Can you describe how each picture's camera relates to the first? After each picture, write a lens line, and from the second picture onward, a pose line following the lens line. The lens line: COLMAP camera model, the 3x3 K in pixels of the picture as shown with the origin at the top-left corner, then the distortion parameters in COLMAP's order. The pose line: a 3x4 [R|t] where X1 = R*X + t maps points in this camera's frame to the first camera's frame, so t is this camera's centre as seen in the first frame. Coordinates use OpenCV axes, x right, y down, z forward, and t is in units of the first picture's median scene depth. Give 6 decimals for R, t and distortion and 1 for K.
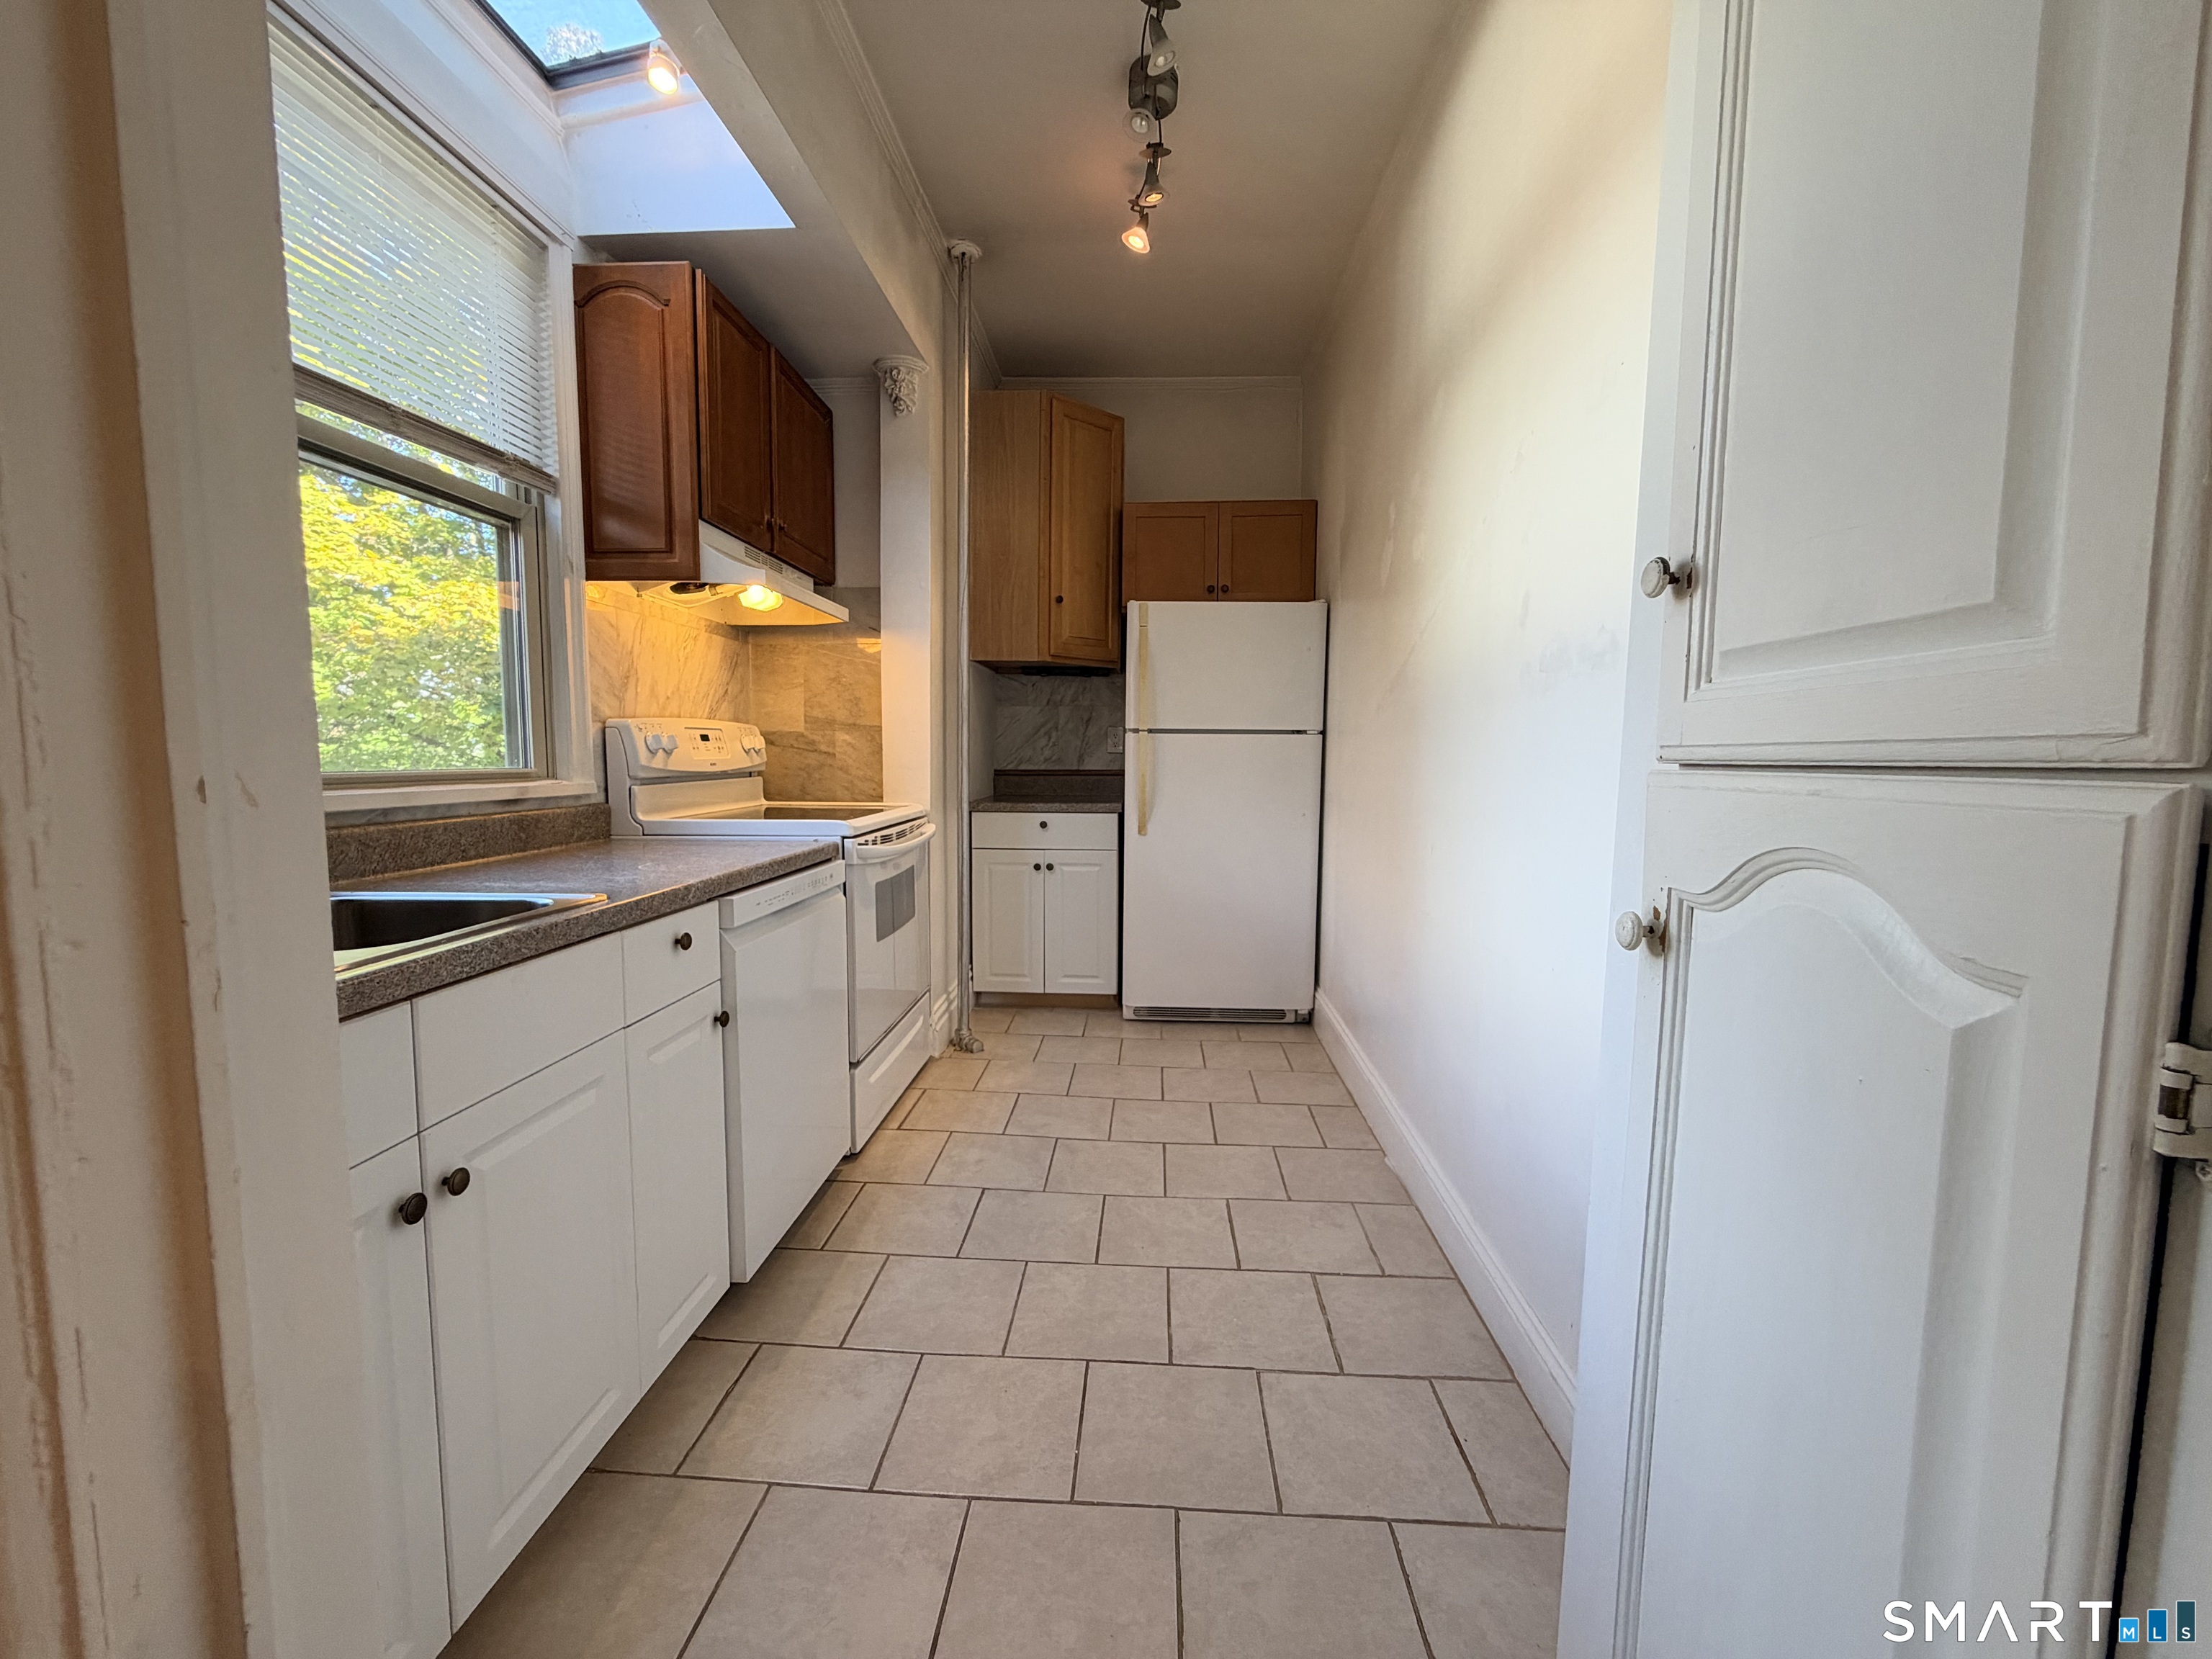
lens RADIAL K [[882.5, 0, 1097.0], [0, 882.5, 830.6], [0, 0, 1]] dist [-0.000212, -0.000057]
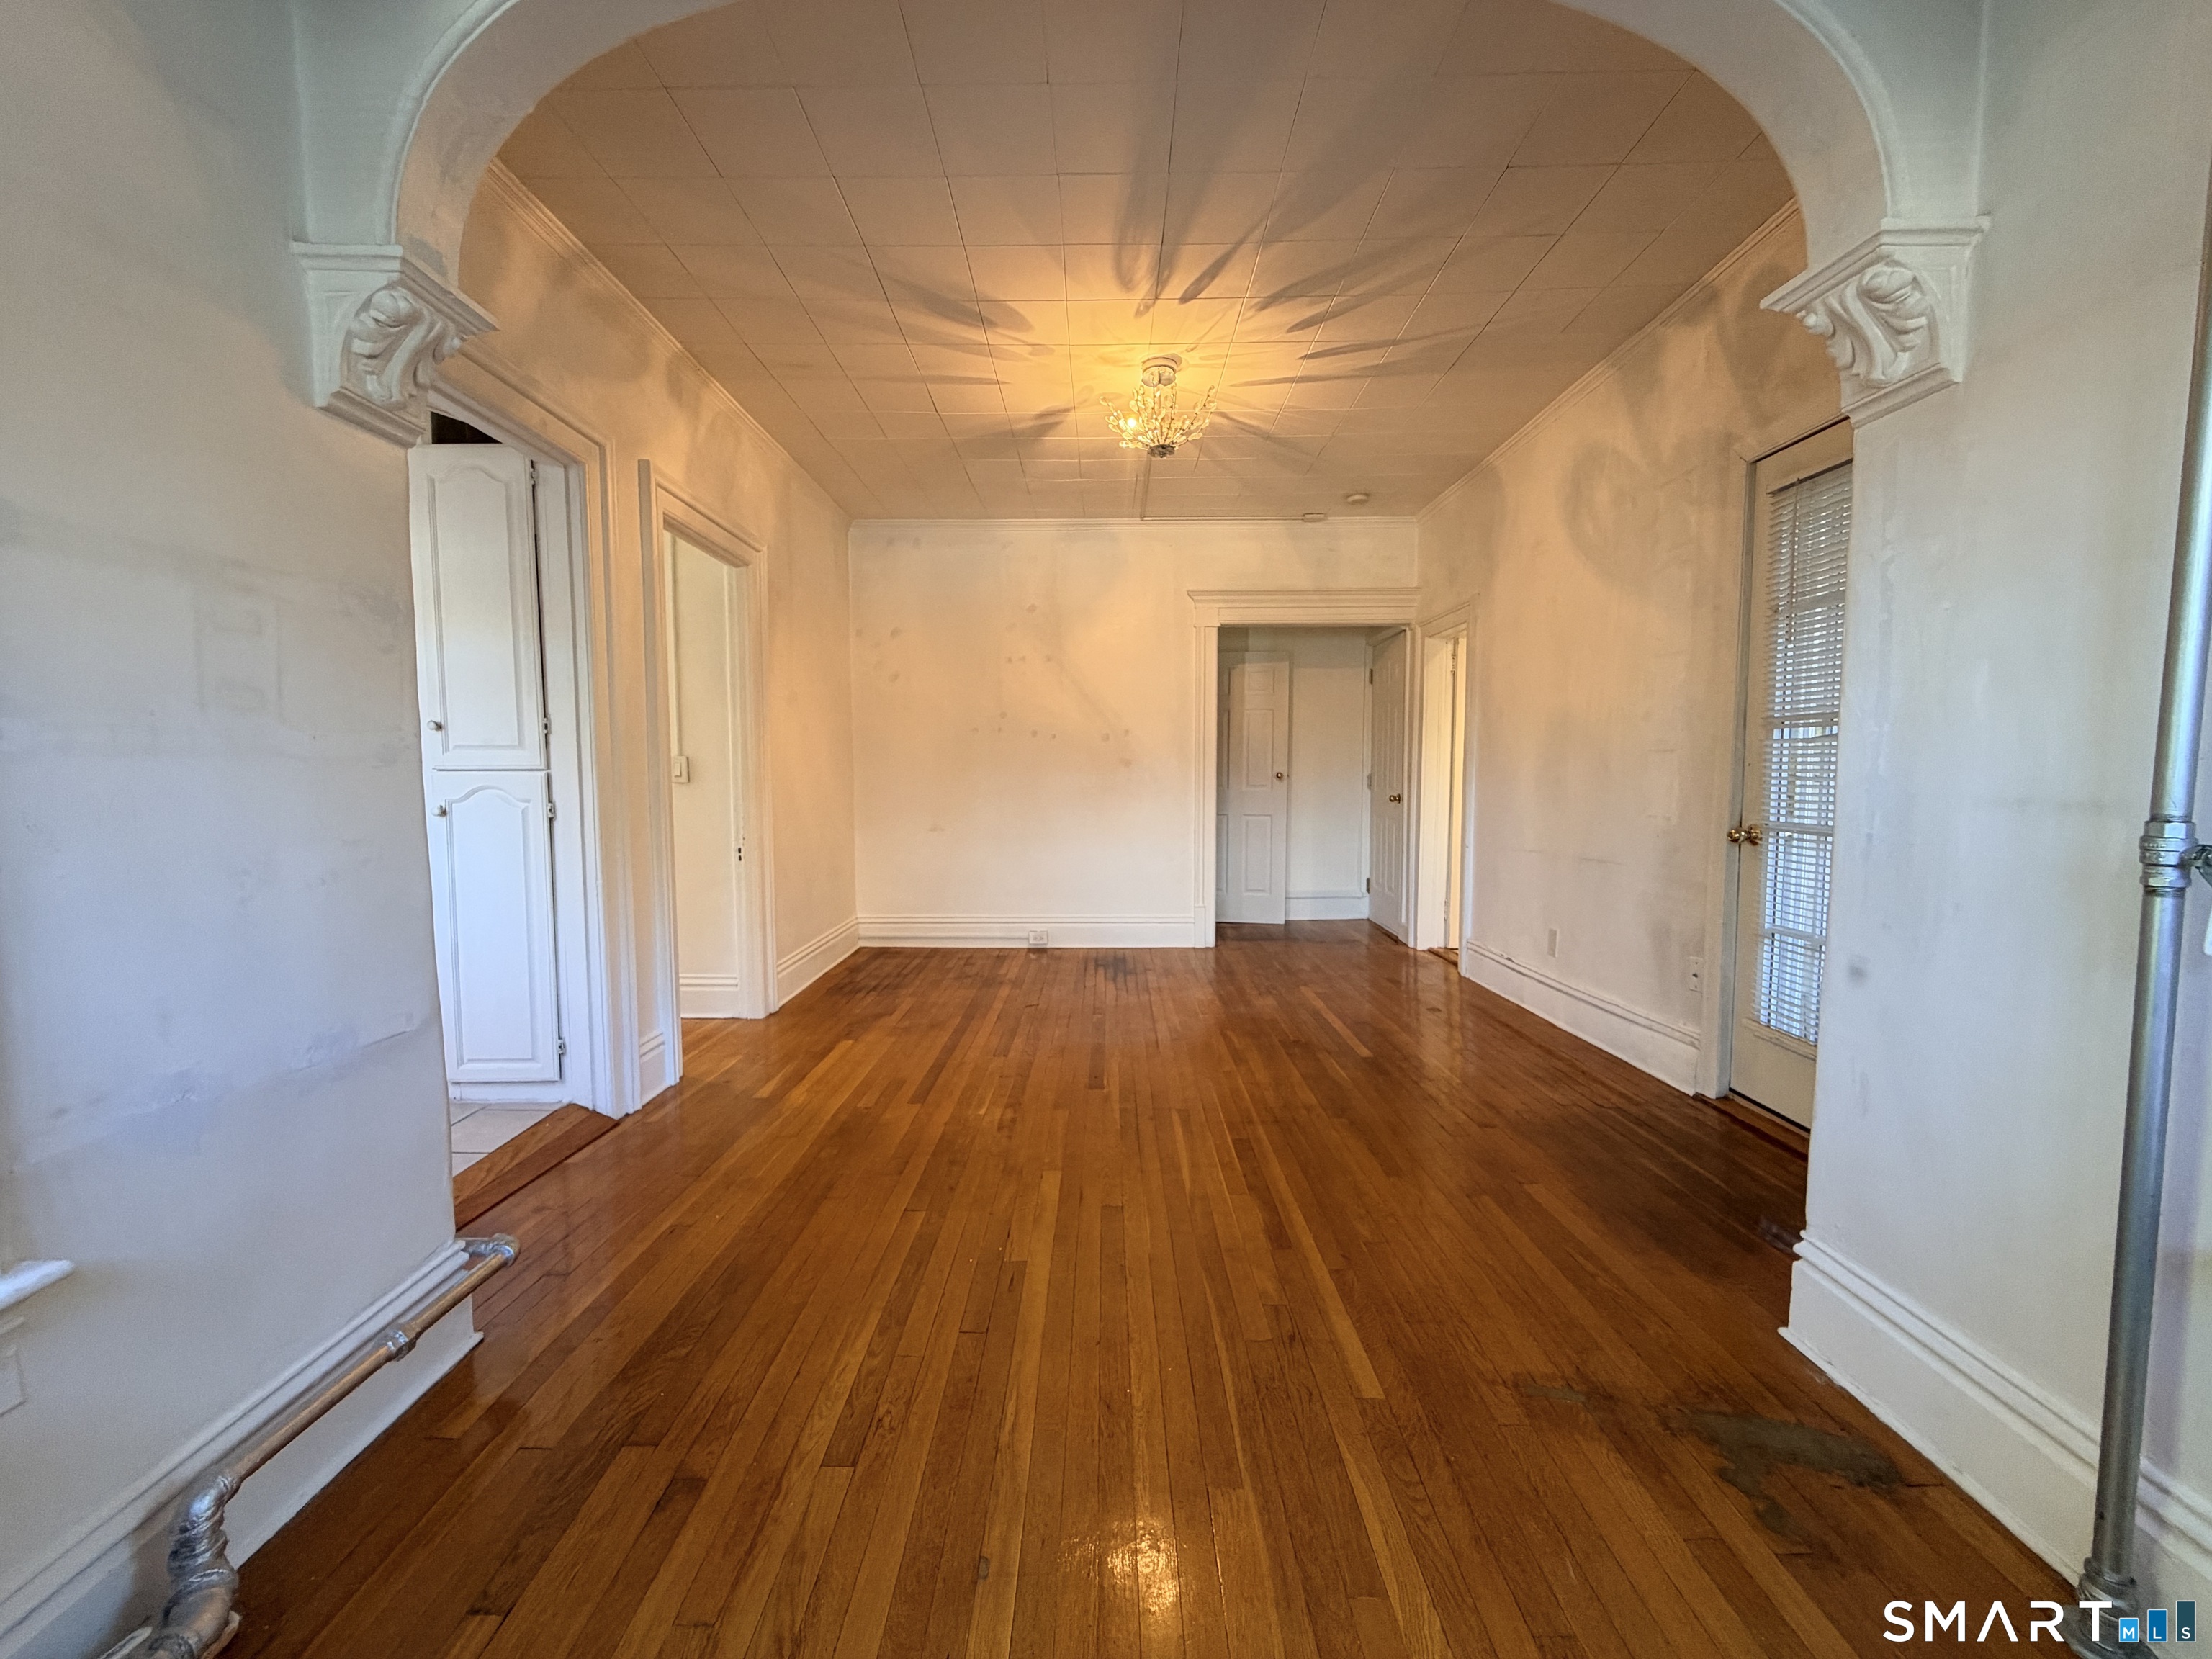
lens RADIAL K [[882.5, 0, 1097.0], [0, 882.5, 830.6], [0, 0, 1]] dist [-0.000212, -0.000057]
pose [[-0.067436, -0.079915, 0.994518, -1.162372], [0.086613, 0.992555, 0.085630, 0.037417], [-0.993957, 0.091913, -0.060012, -0.561140]]
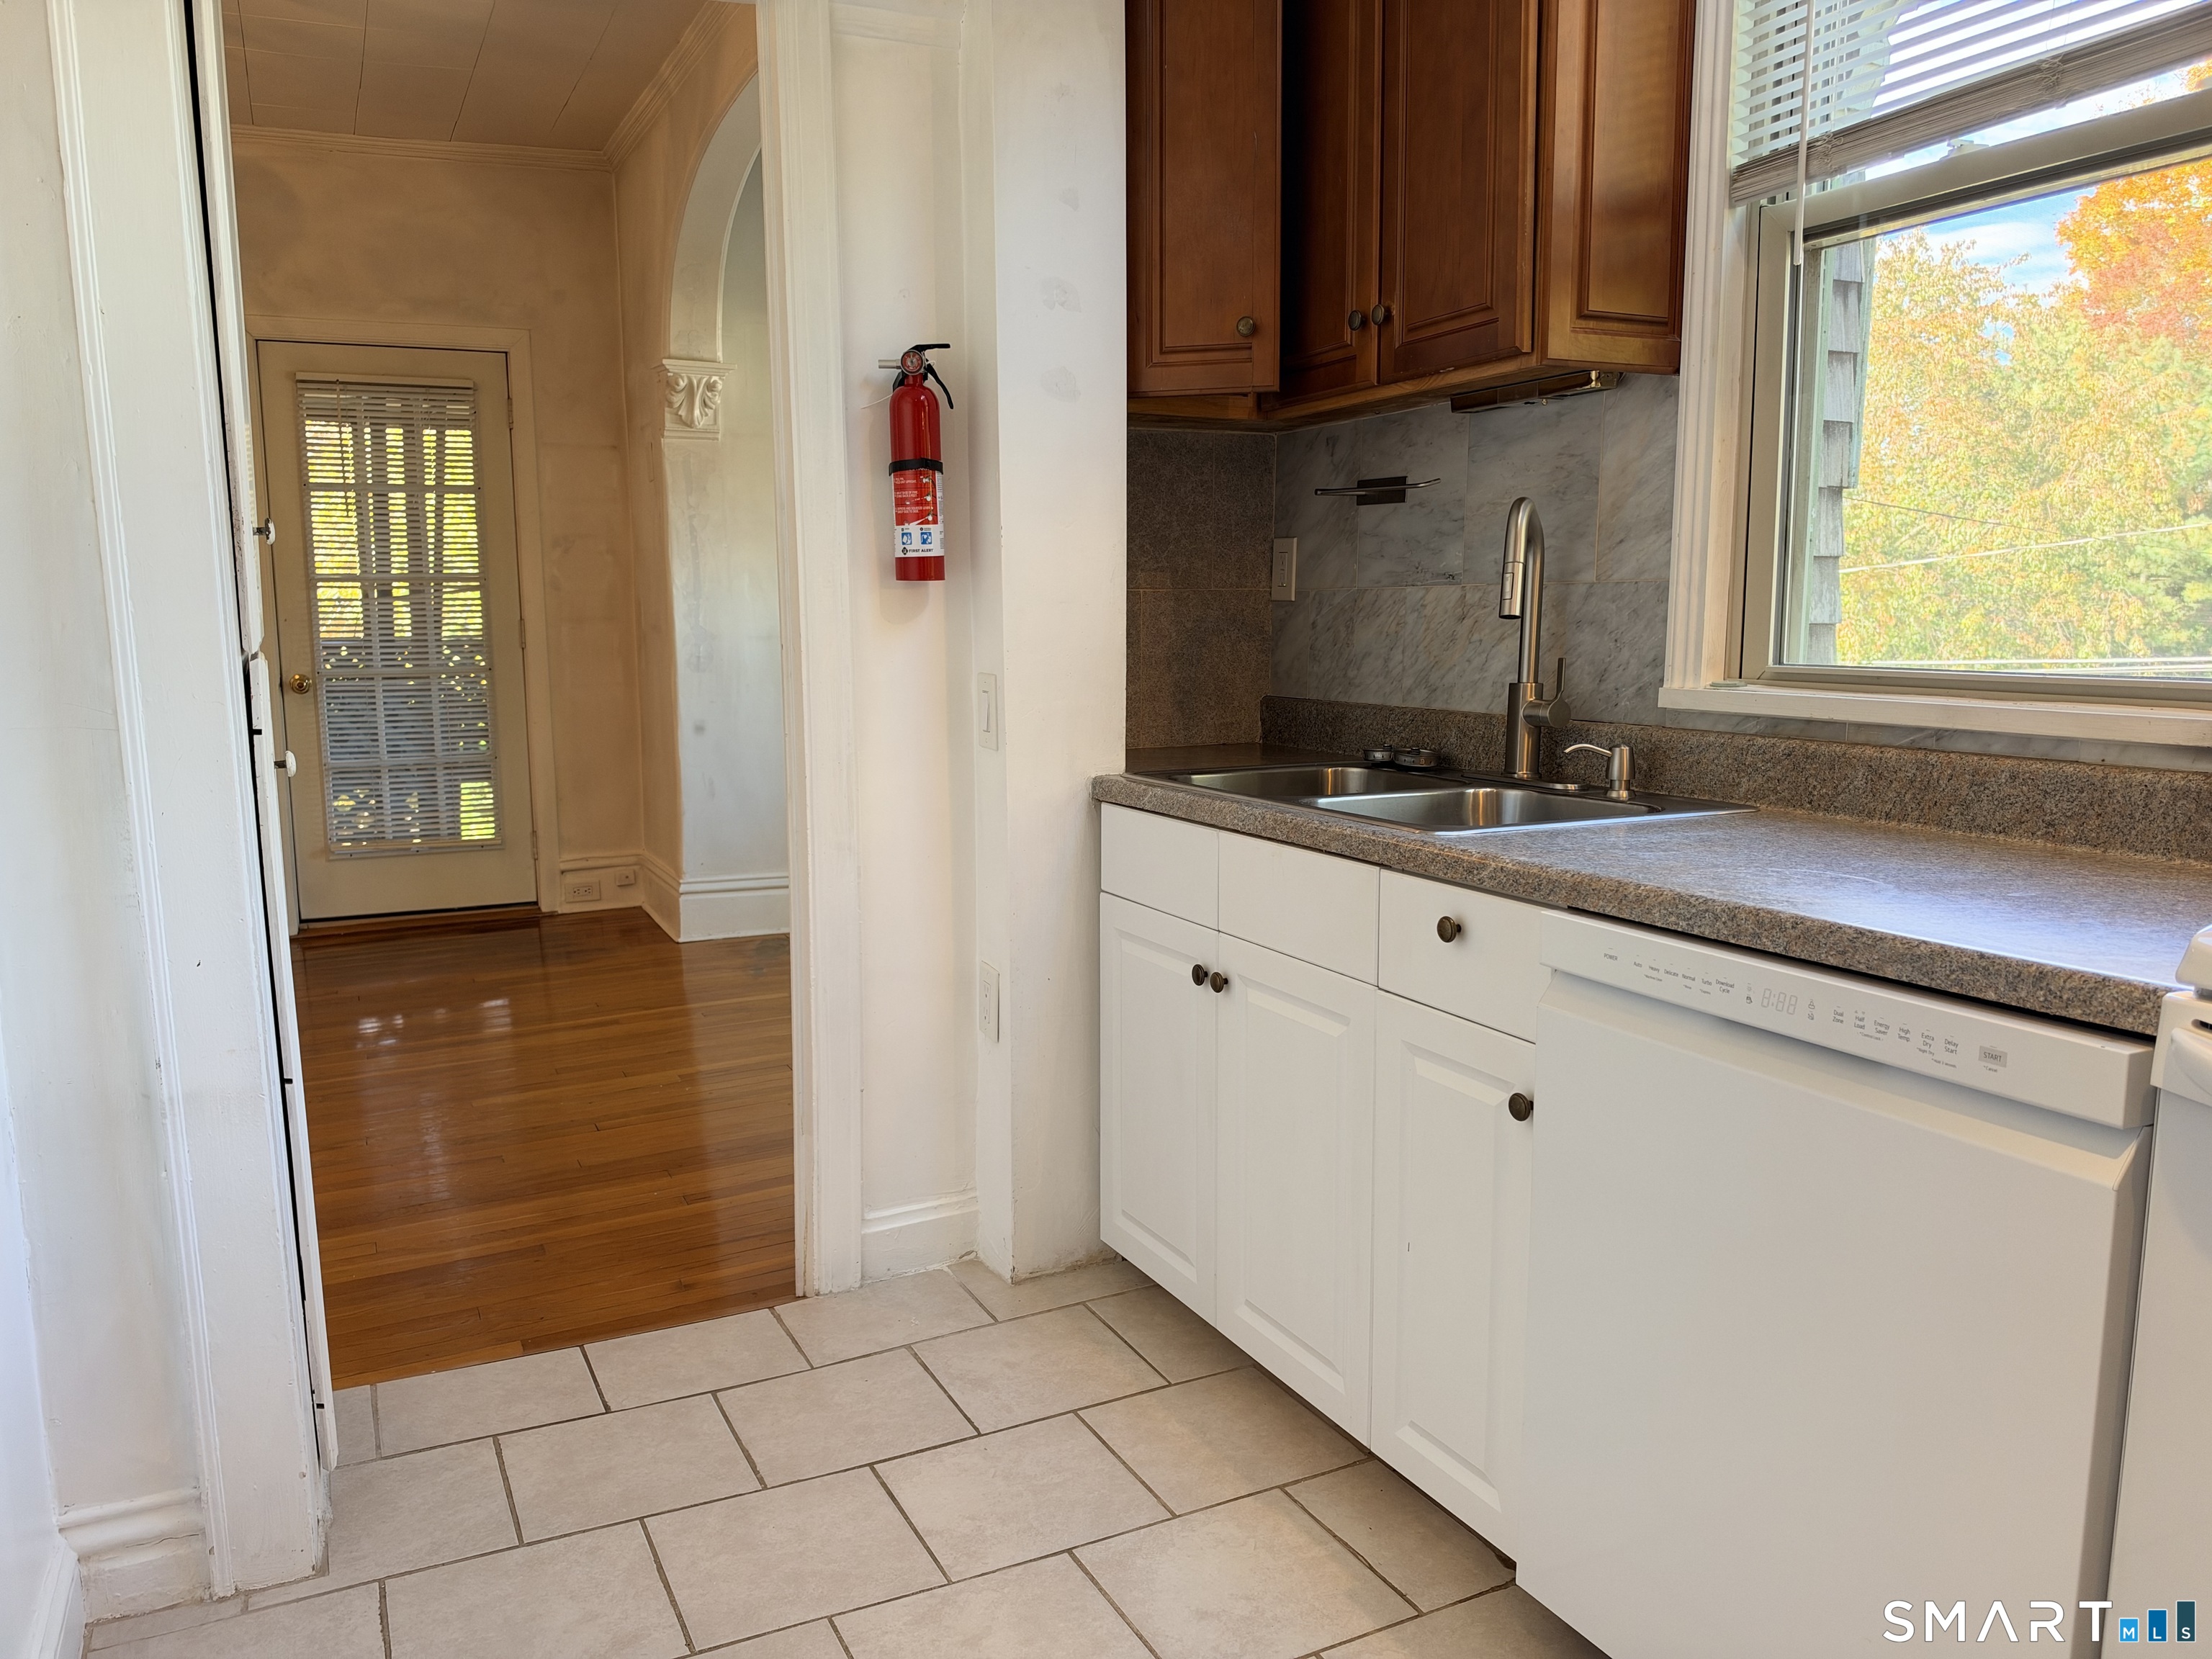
lens RADIAL K [[1575.7, 0, 1076.6], [0, 1575.7, 843.4], [0, 0, 1]] dist [0.125314, -0.211644]
pose [[-0.870203, 0.071085, -0.487539, 0.253842], [-0.041643, 0.975384, 0.216544, -0.130791], [0.490931, 0.208740, -0.845822, 1.295040]]
